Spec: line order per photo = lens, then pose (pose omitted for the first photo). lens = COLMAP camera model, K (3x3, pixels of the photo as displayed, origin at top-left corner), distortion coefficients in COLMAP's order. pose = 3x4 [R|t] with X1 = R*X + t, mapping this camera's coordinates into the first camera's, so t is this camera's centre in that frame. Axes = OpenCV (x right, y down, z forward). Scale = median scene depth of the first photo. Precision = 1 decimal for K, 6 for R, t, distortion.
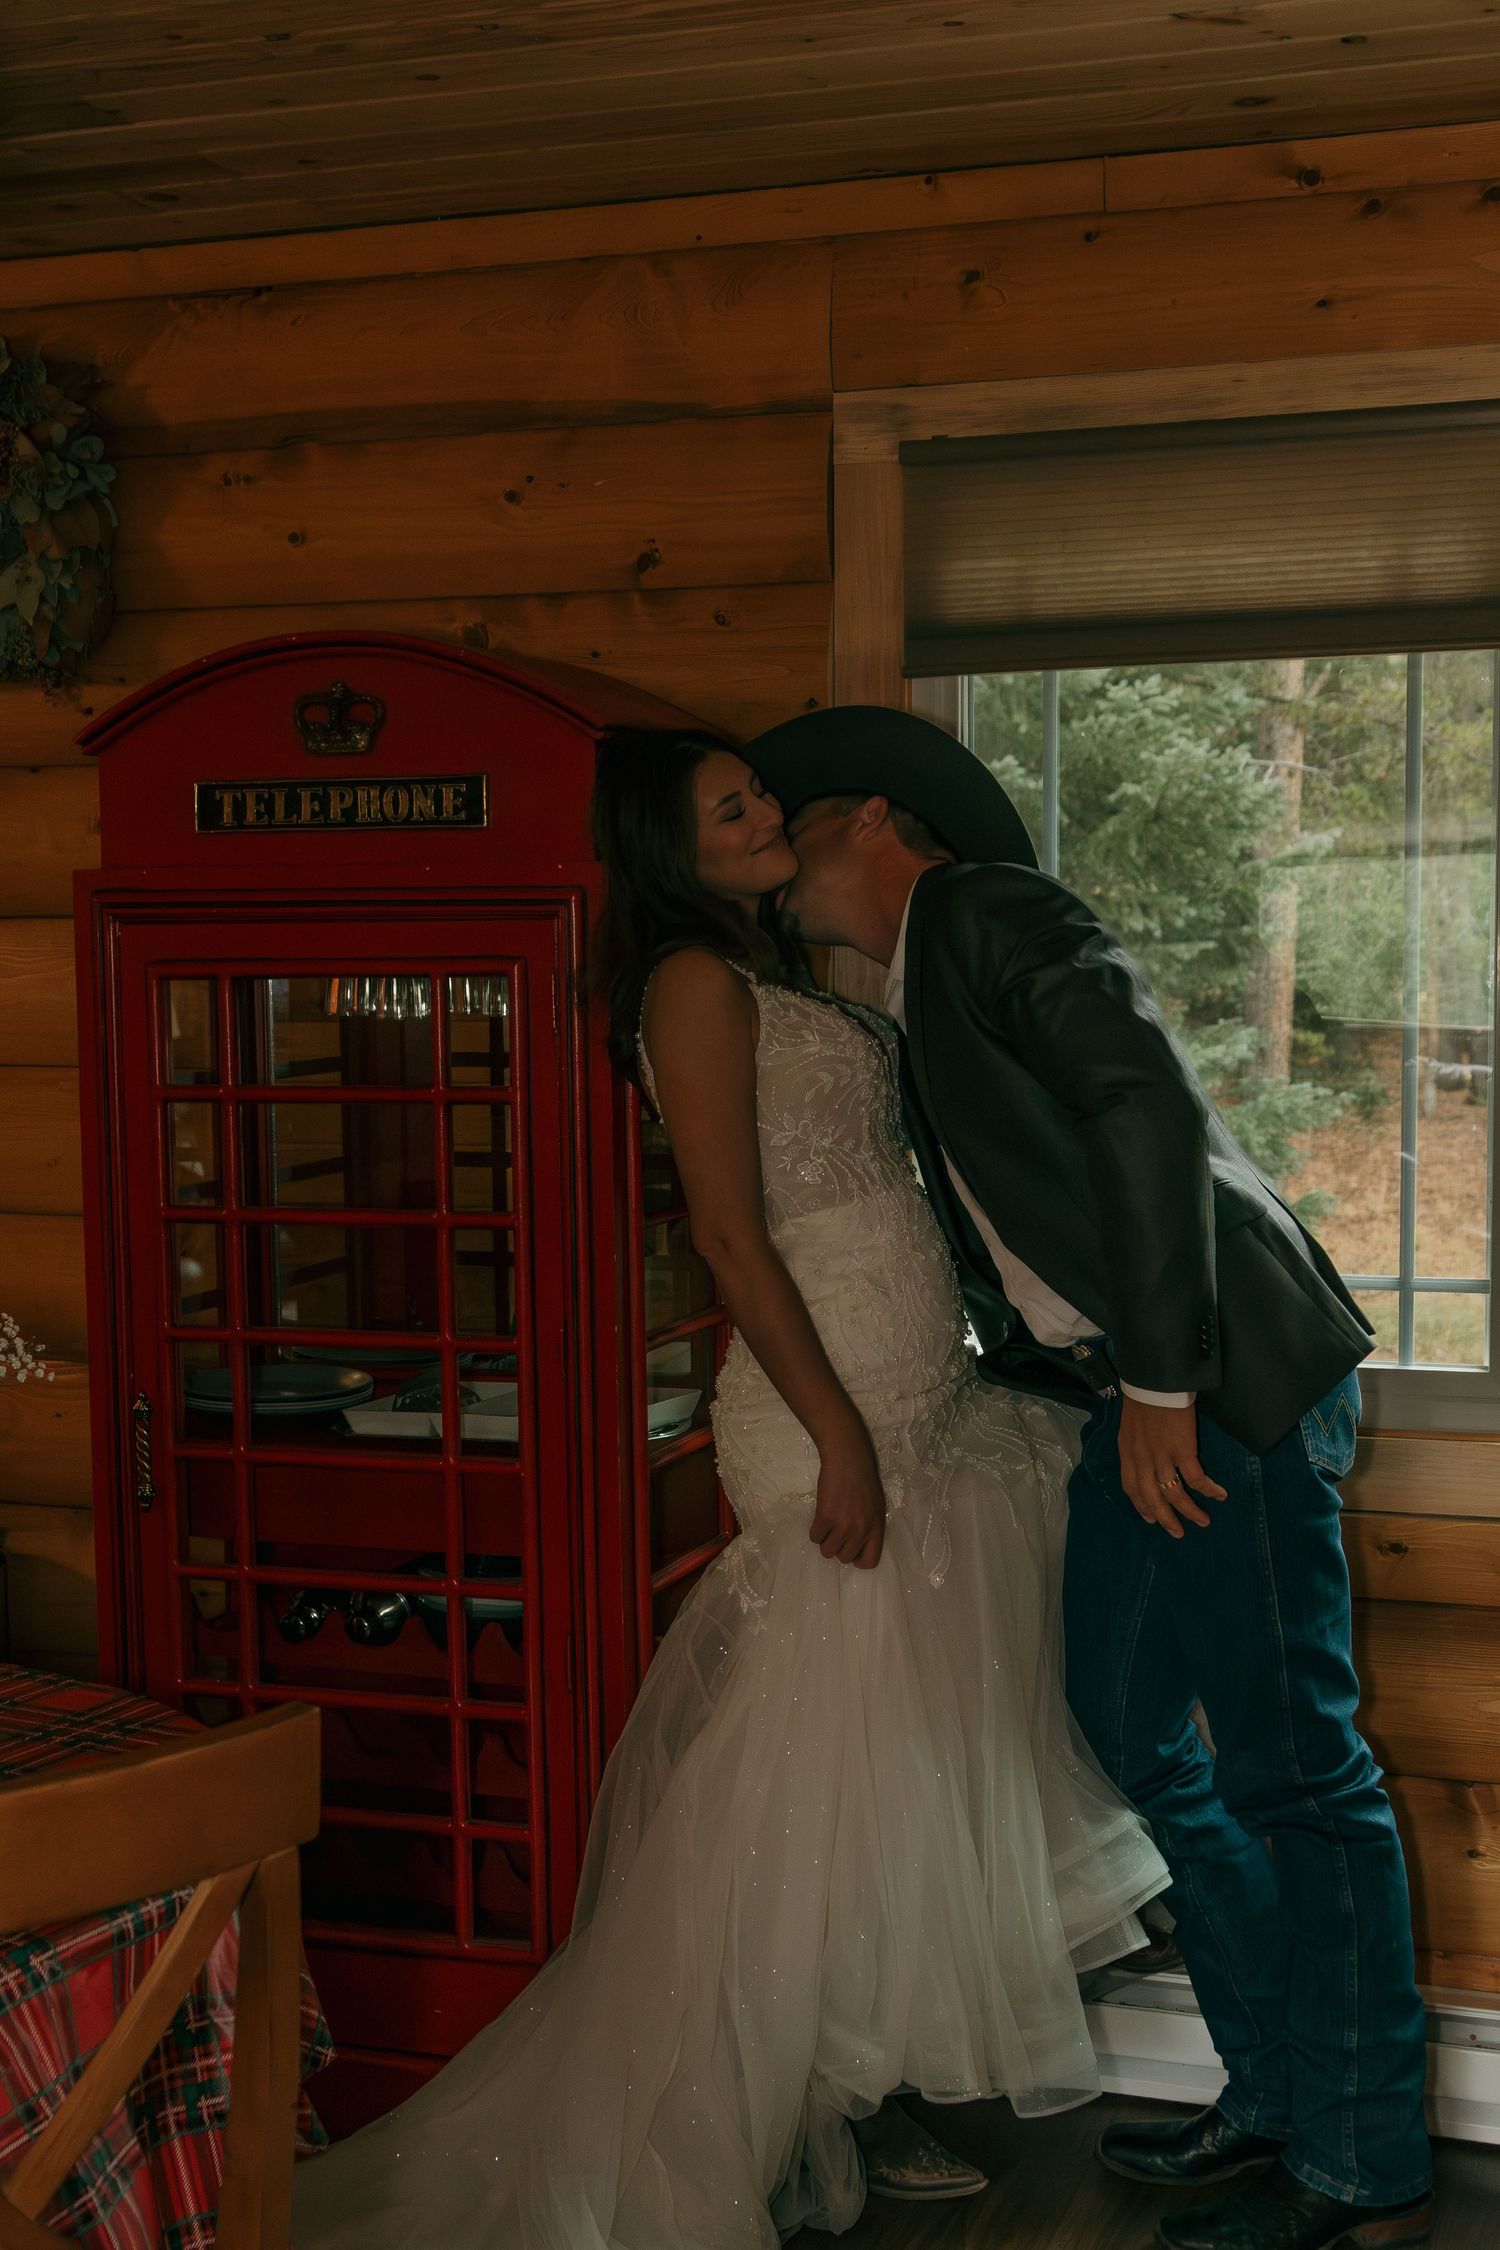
lens RADIAL K [[2967.0, 0, 750.0], [0, 2967.0, 1125.0], [0, 0, 1]] dist [0.049782, -0.031686]
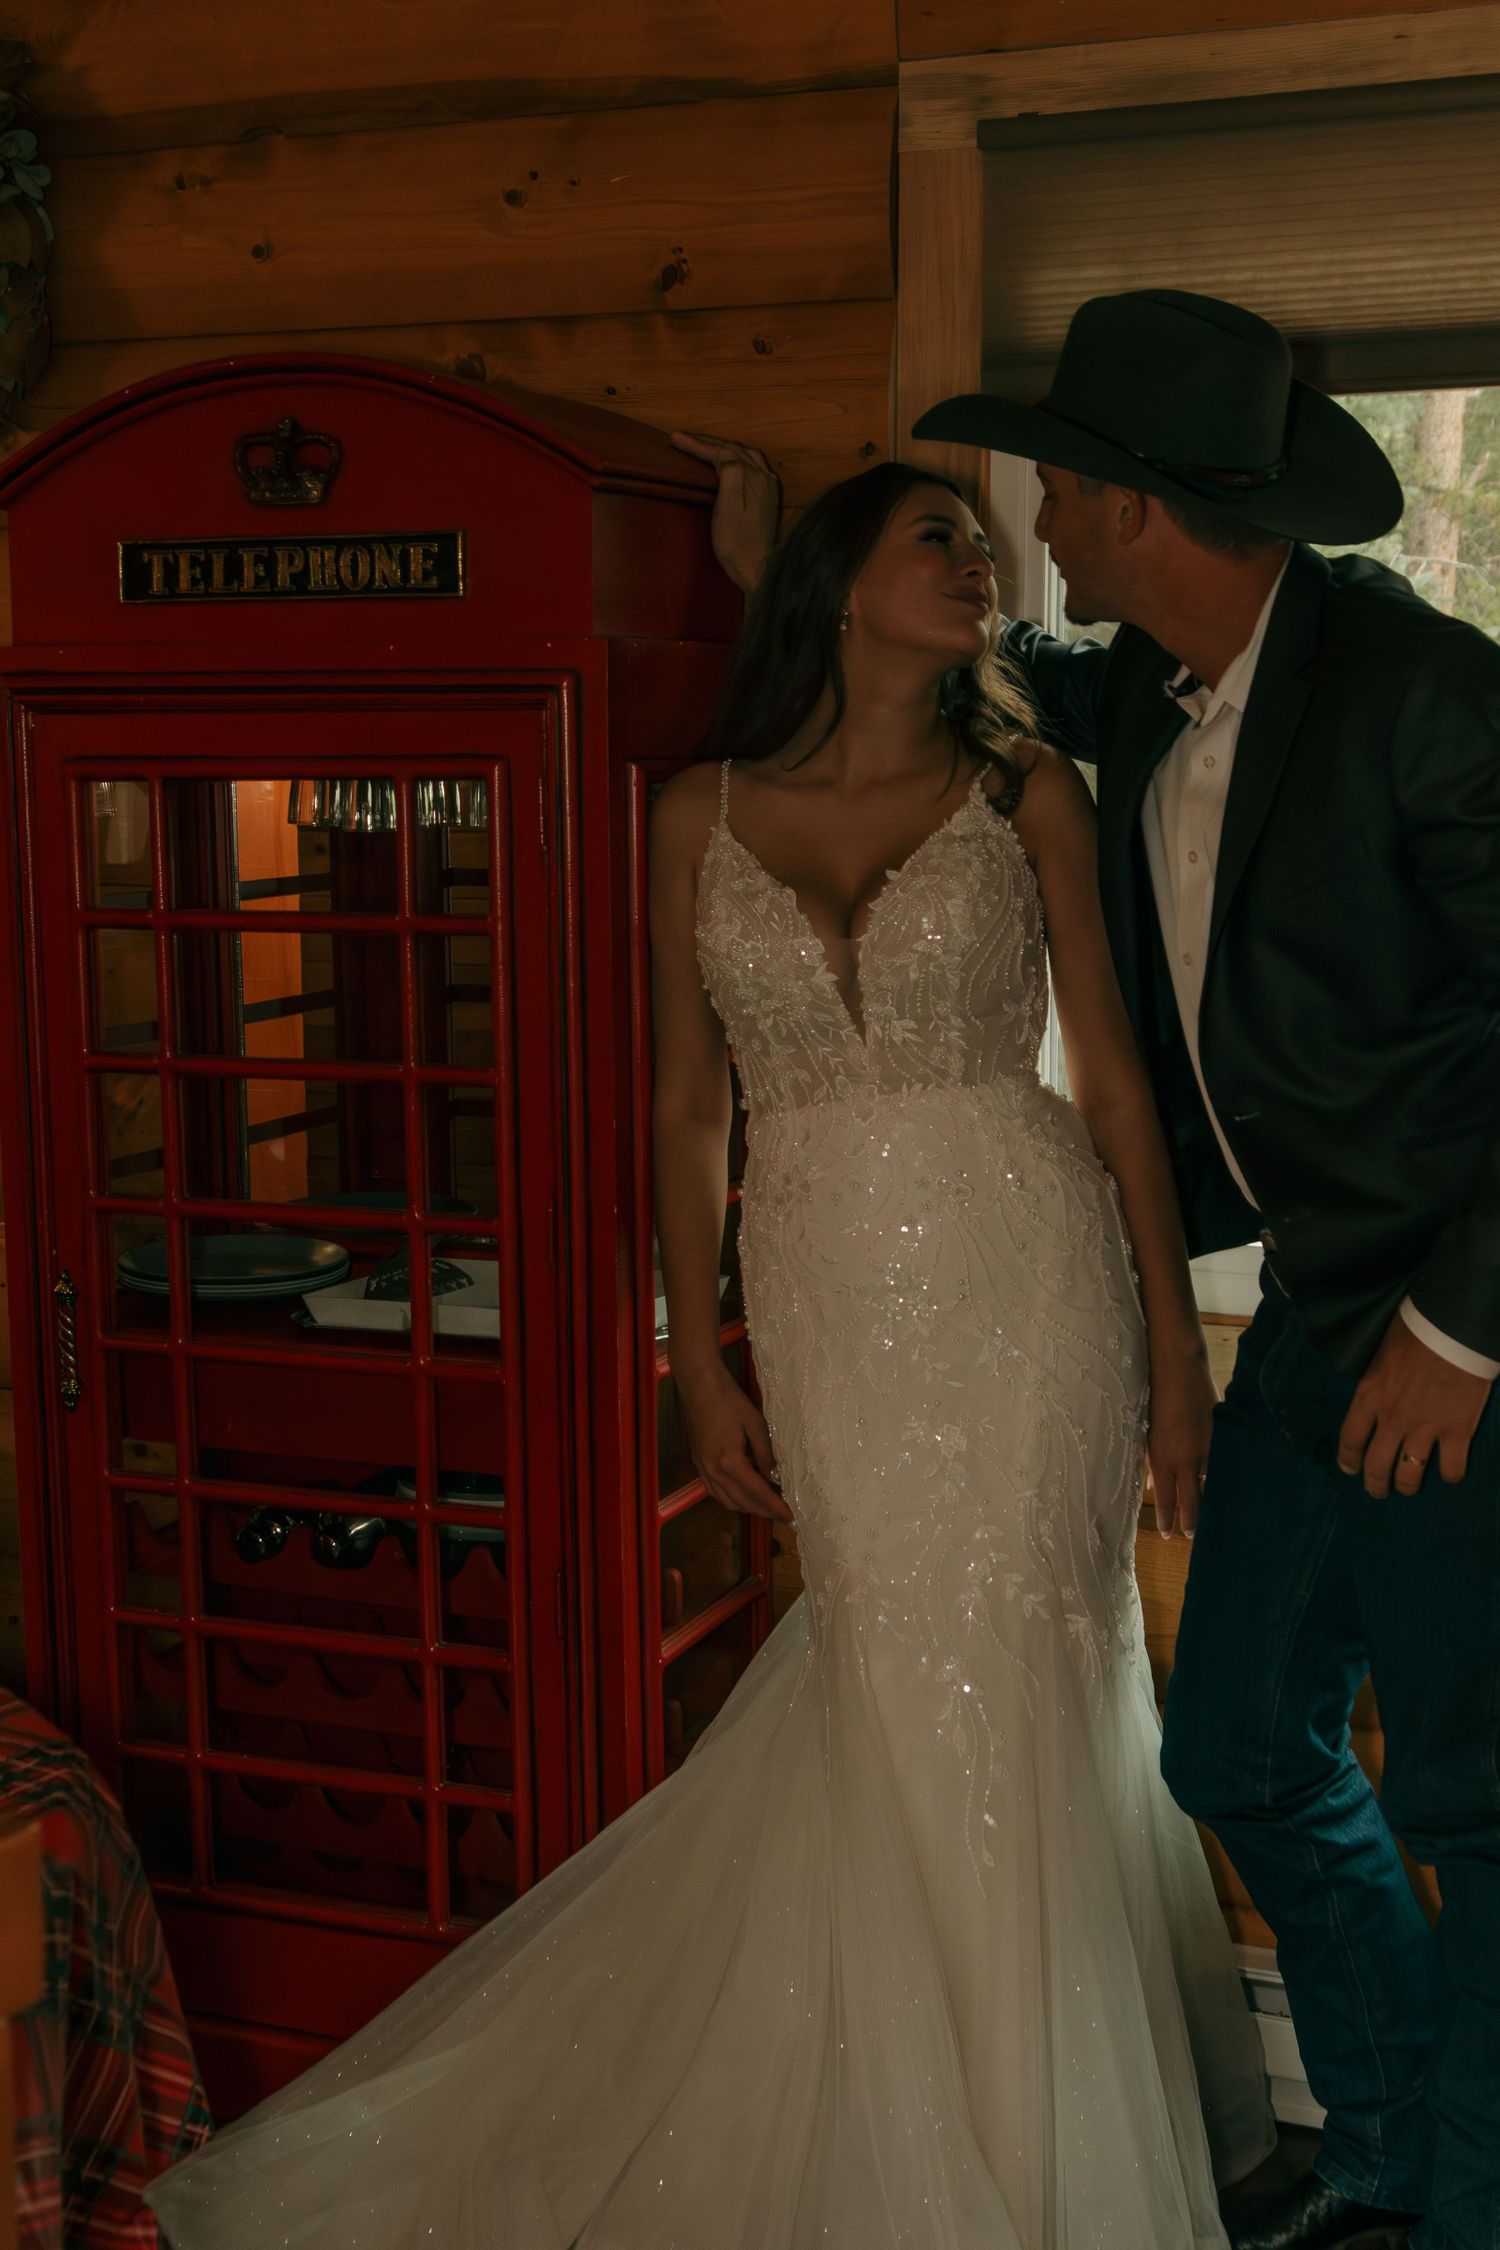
lens RADIAL K [[2967.0, 0, 750.0], [0, 2967.0, 1125.0], [0, 0, 1]] dist [0.049782, -0.031686]
pose [[0.998942, 0.010256, -0.044824, 0.026909], [-0.007357, 0.997899, 0.064373, -0.007508], [0.045390, -0.063975, 0.996919, 0.164053]]
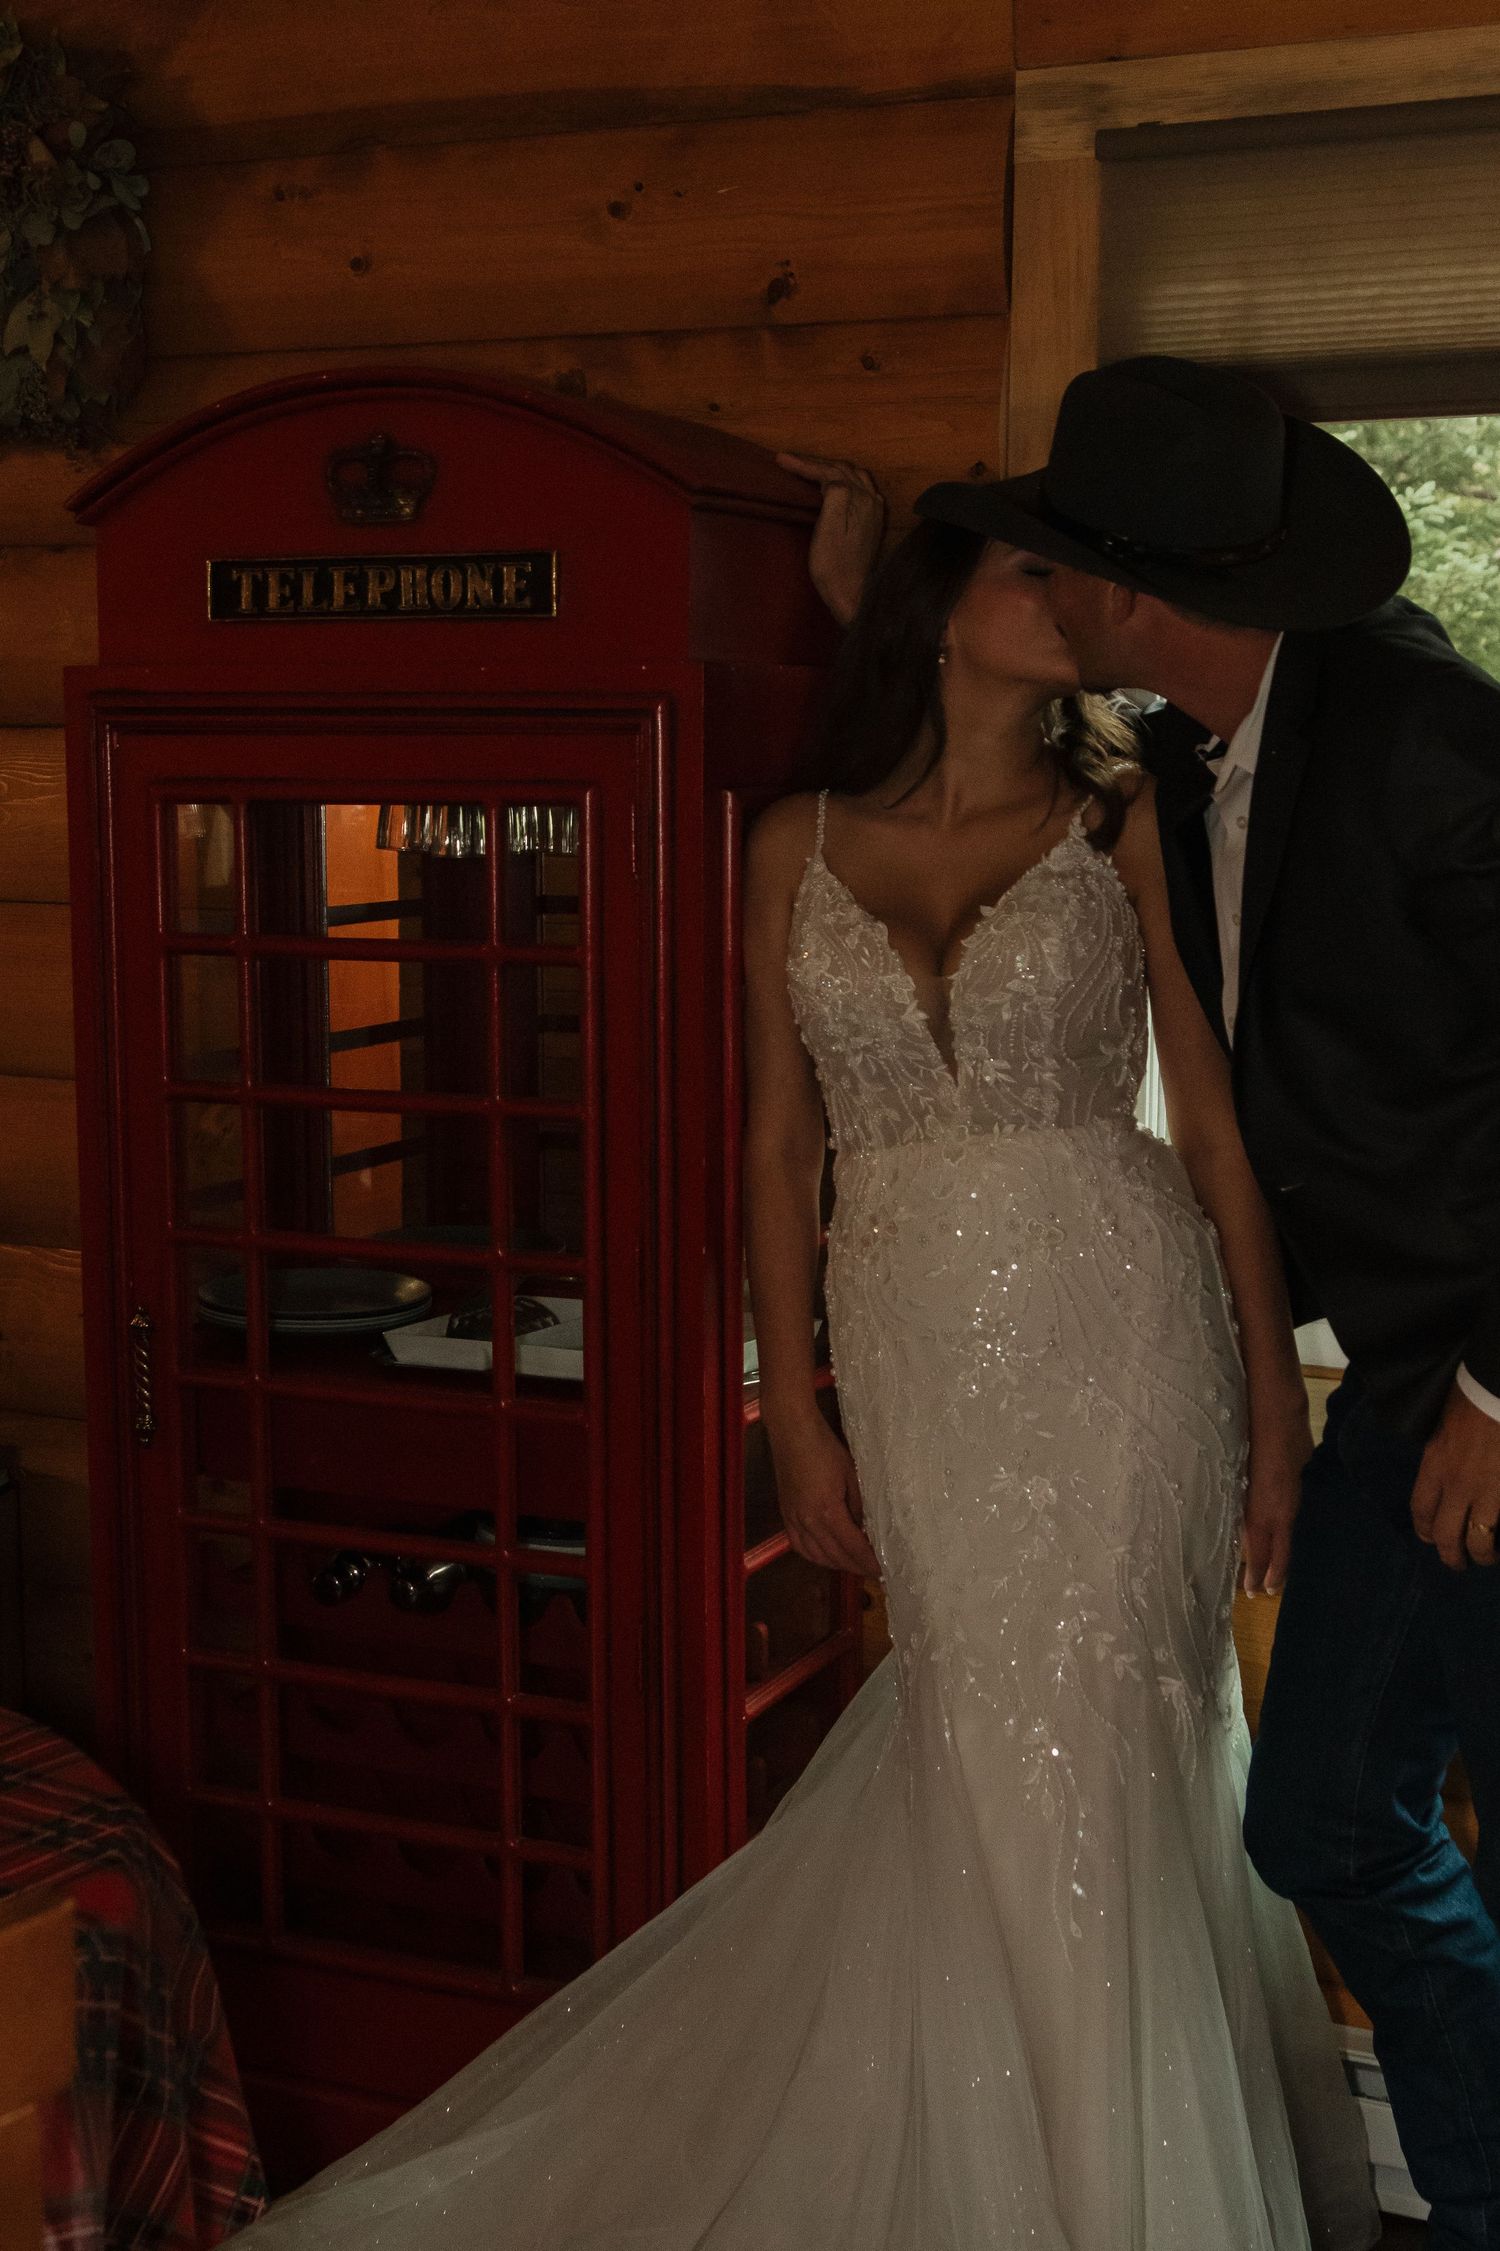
lens RADIAL K [[2998.7, 0, 750.0], [0, 2998.7, 1125.5], [0, 0, 1]] dist [0.053280, -0.038695]
pose [[0.996375, 0.023874, -0.081652, 0.030054], [-0.019375, 0.998273, 0.055463, -0.009127], [0.082835, -0.053680, 0.995117, 0.181382]]
